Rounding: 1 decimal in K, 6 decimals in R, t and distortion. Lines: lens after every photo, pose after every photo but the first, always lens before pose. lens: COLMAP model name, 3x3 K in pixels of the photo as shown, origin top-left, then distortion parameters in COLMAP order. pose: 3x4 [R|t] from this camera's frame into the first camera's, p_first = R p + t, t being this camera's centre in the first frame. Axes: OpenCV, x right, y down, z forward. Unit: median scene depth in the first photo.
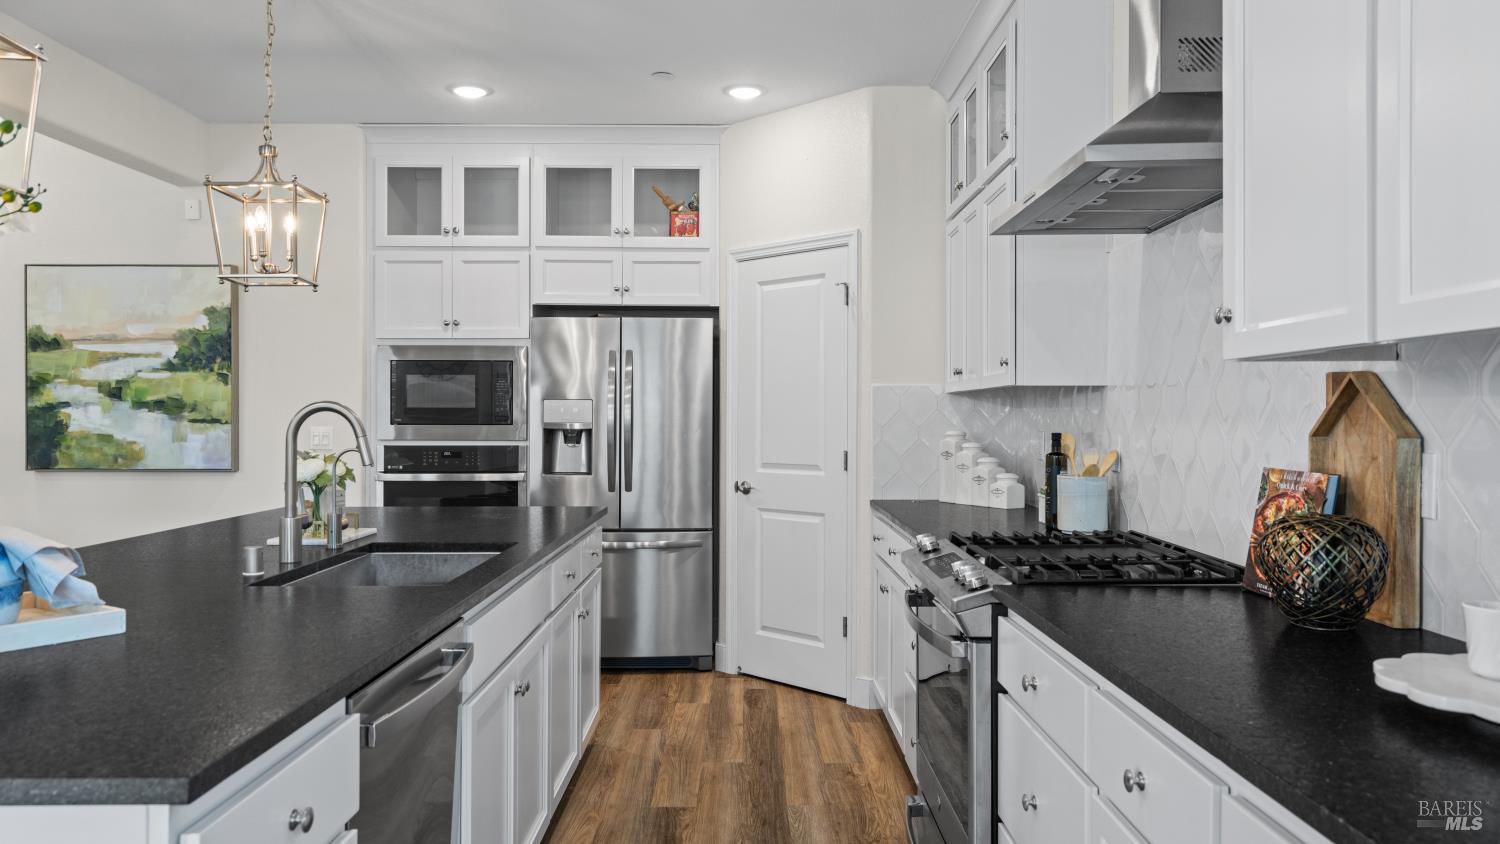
lens RADIAL K [[1054.3, 0, 753.1], [0, 1054.3, 418.5], [0, 0, 1]] dist [0.010153, -0.003087]
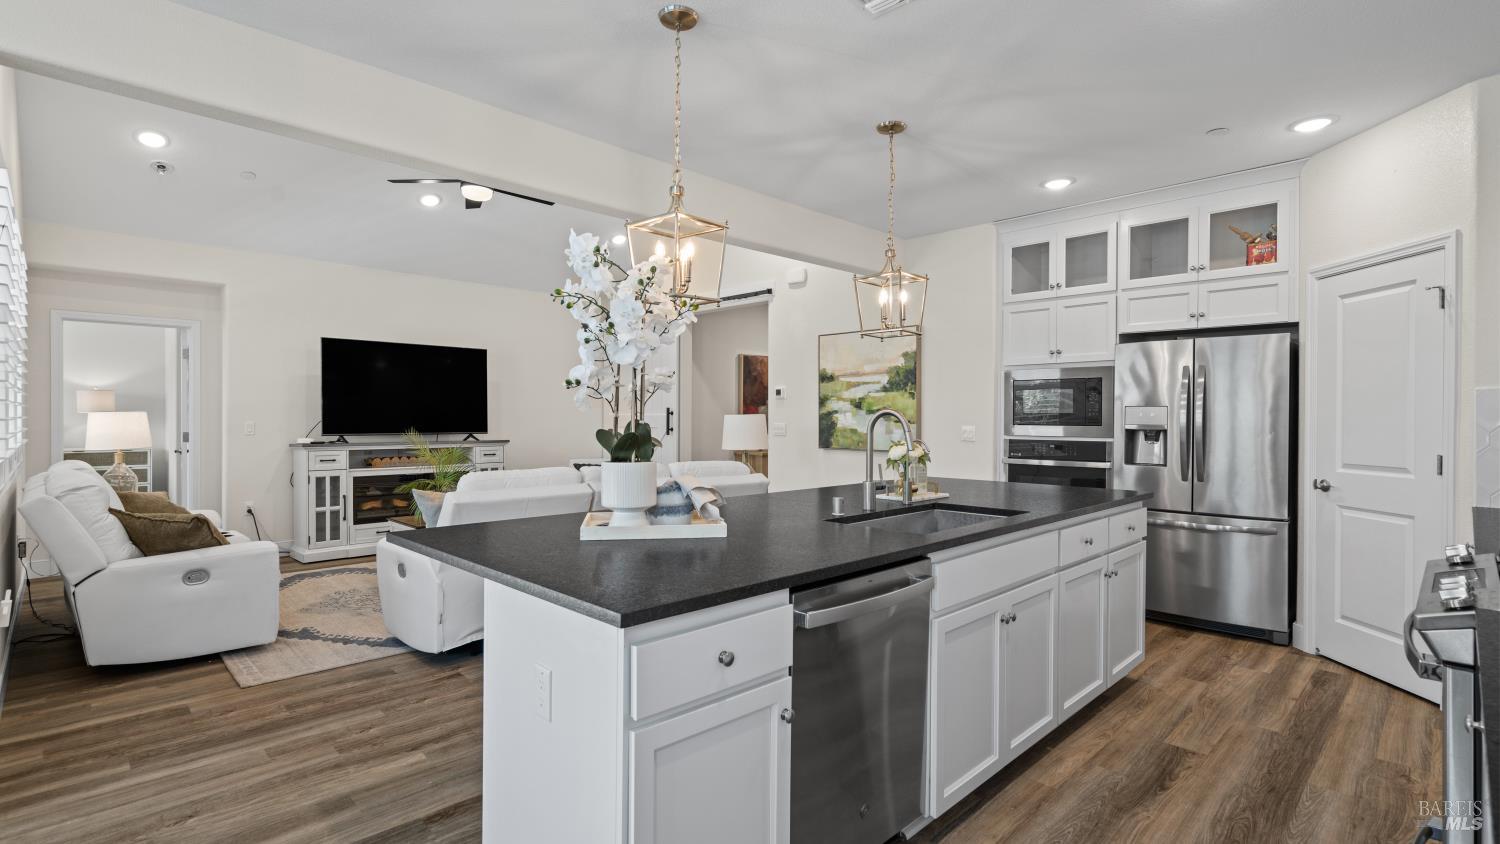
lens RADIAL K [[706.3, 0, 744.8], [0, 706.3, 419.1], [0, 0, 1]] dist [-0.000657, 0.001108]
pose [[0.695848, 0.003079, -0.718183, 0.099609], [-0.004983, 0.999987, -0.000541, 0.000194], [0.718172, 0.003955, 0.695854, 0.059965]]
